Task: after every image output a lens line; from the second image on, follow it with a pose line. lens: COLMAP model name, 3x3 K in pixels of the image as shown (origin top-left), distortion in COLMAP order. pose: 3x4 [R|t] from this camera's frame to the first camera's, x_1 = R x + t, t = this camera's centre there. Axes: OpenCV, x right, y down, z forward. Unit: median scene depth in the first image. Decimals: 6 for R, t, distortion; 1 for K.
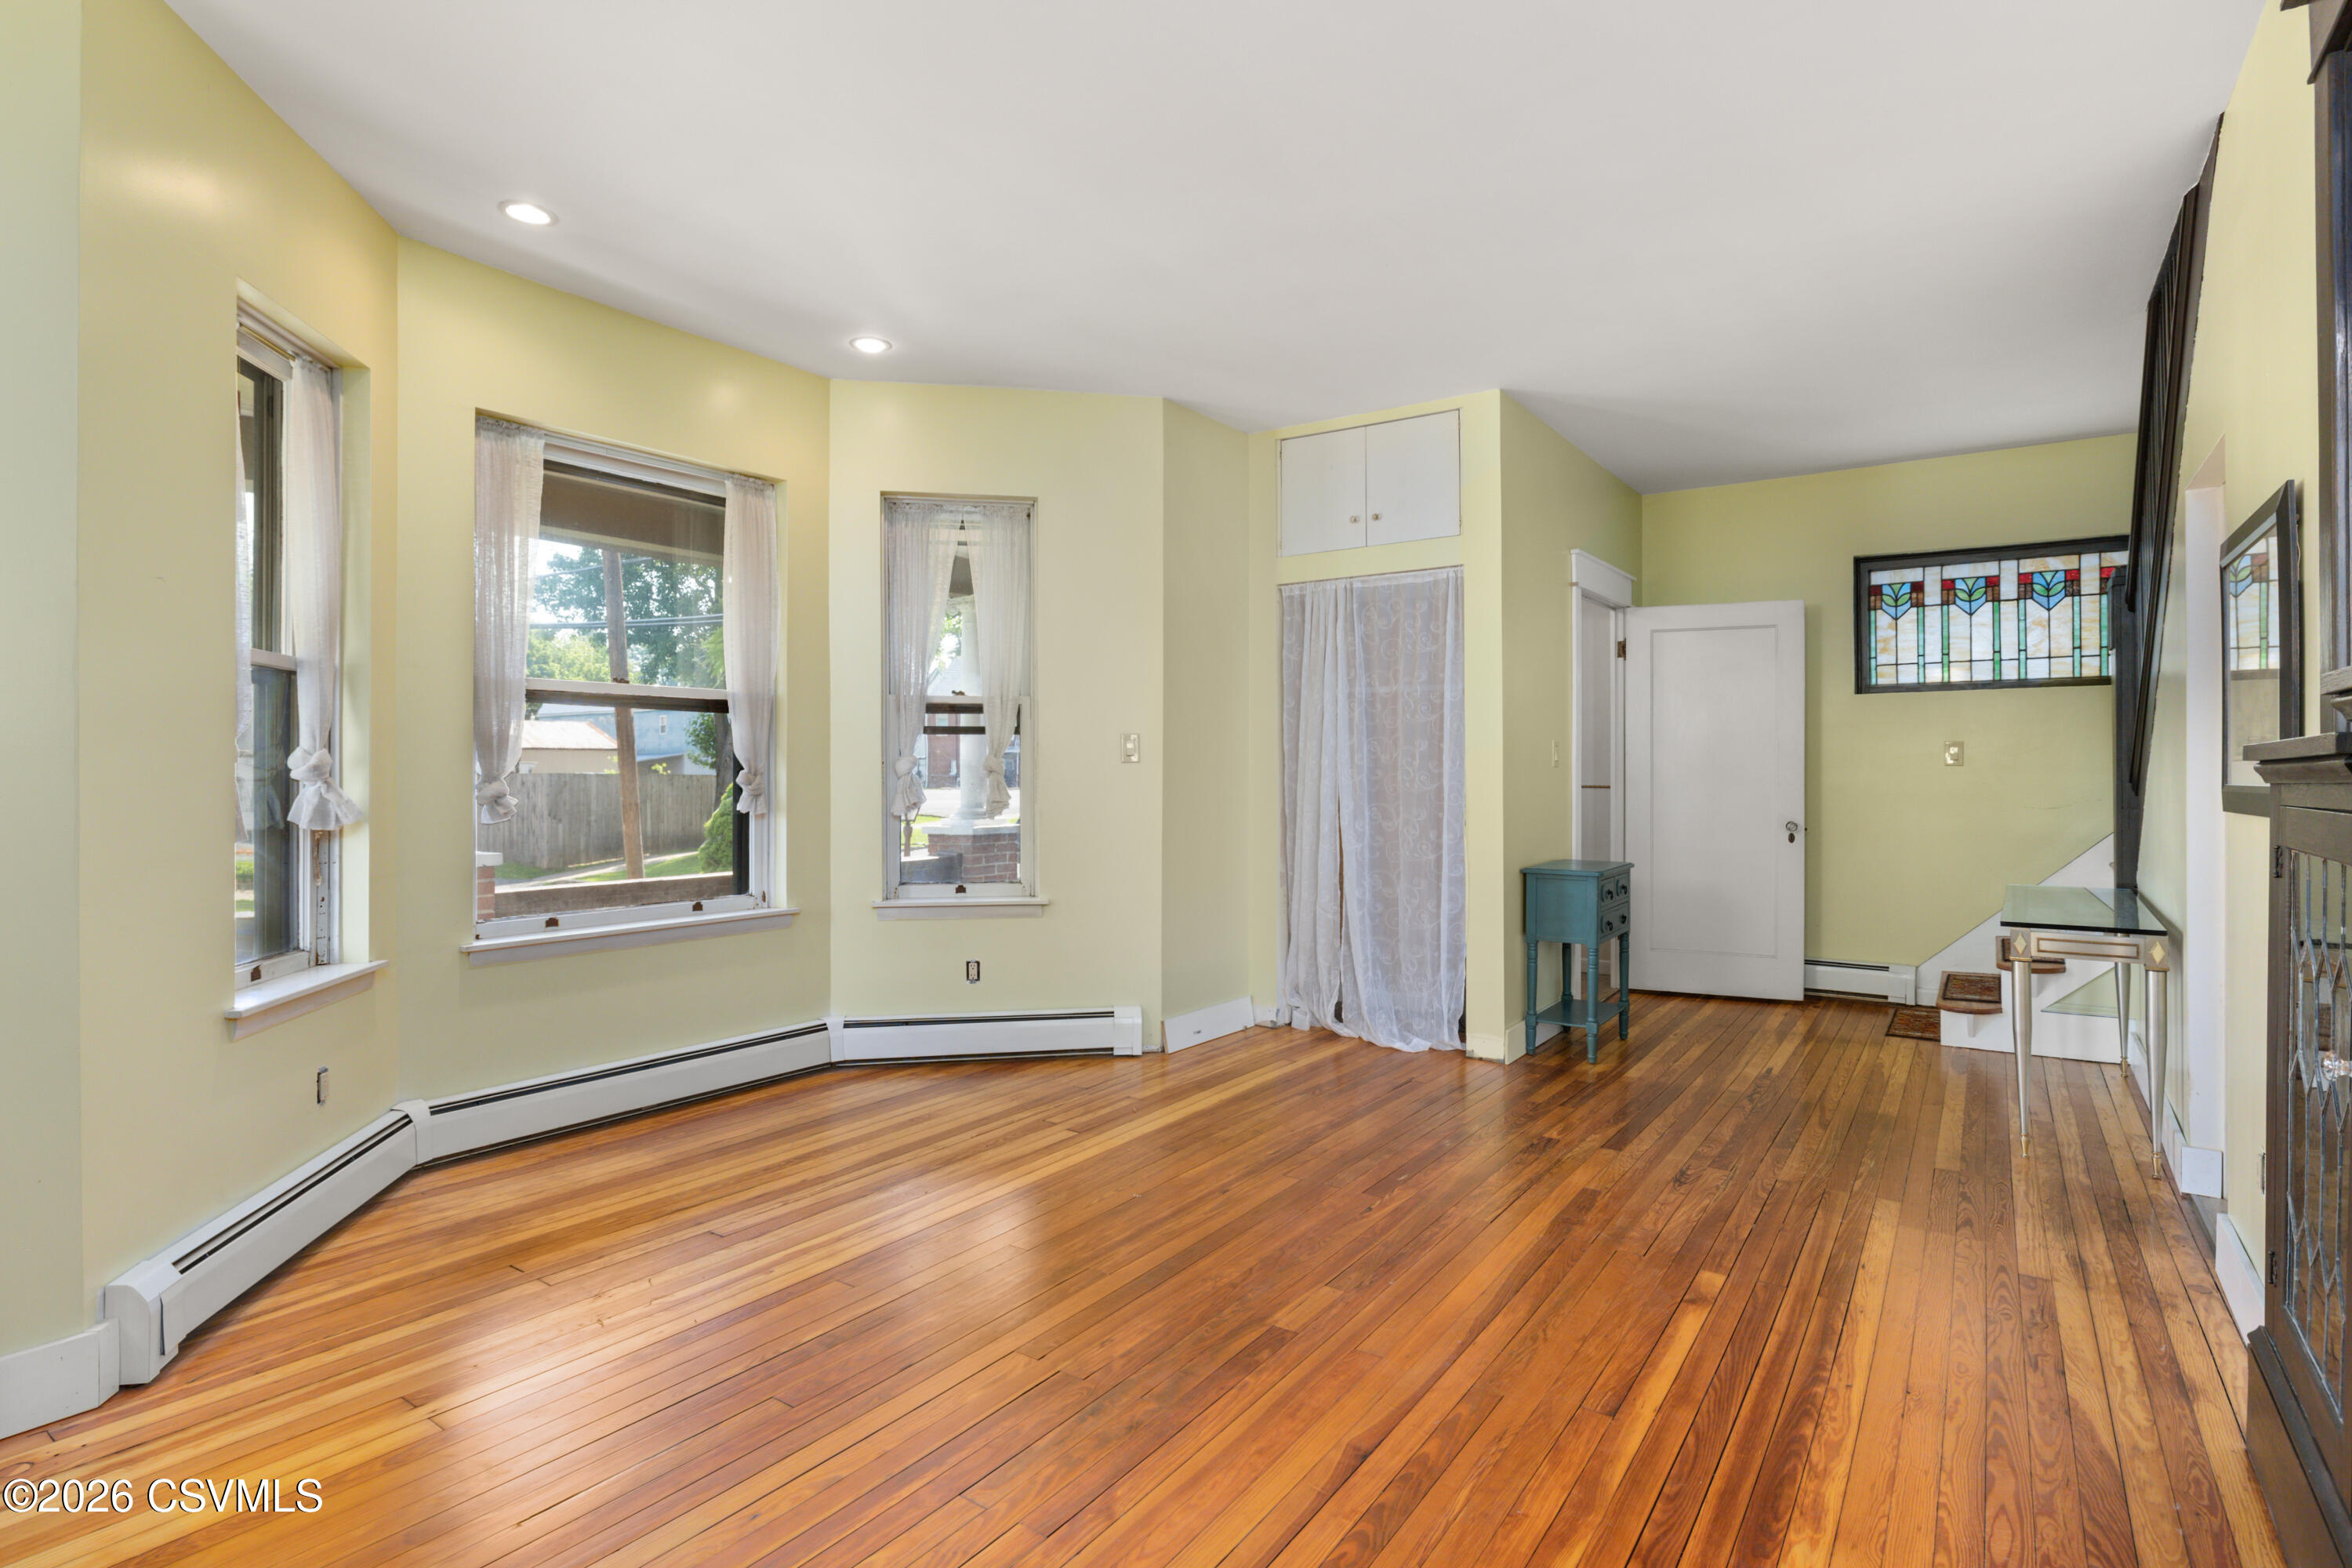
lens RADIAL K [[1202.1, 0, 1174.0], [0, 1202.1, 777.2], [0, 0, 1]] dist [-0.003786, 0.000131]
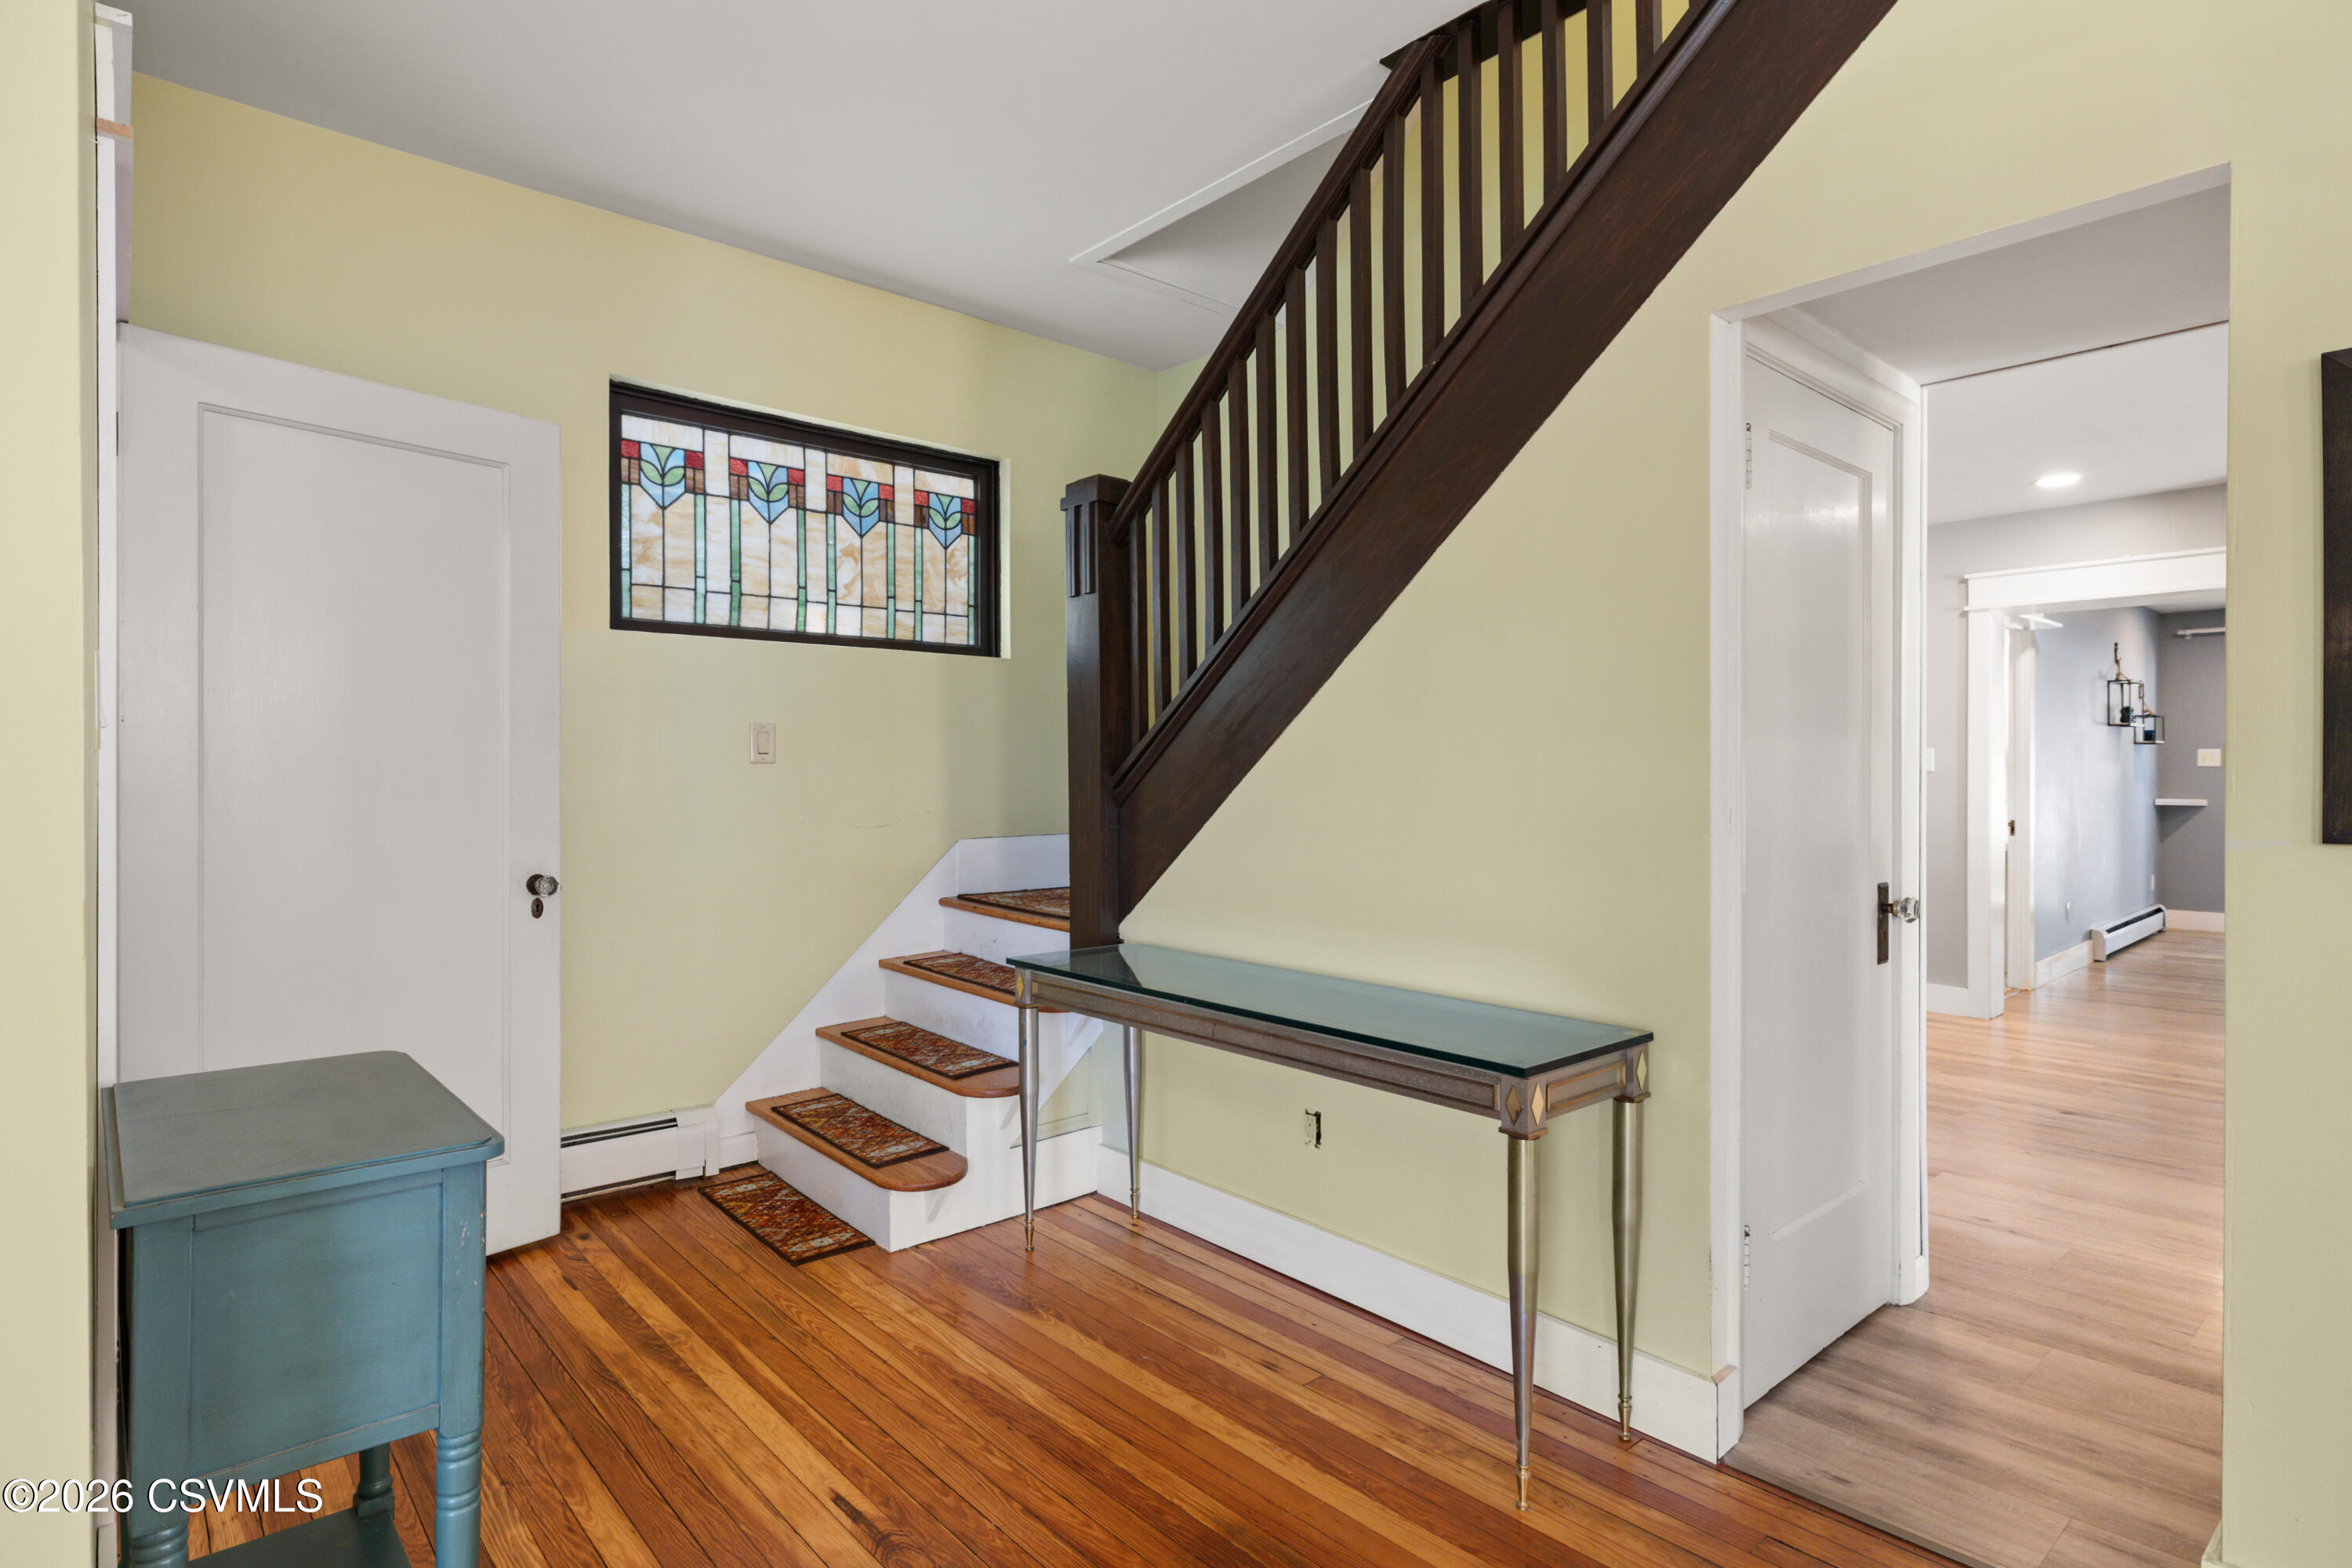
lens RADIAL K [[1202.1, 0, 1171.1], [0, 1202.1, 777.0], [0, 0, 1]] dist [-0.003786, 0.000131]
pose [[0.238047, -0.001346, 0.971253, 0.123507], [0.003853, 0.999992, 0.000442, -0.002652], [-0.971246, 0.003637, 0.238050, 0.769488]]
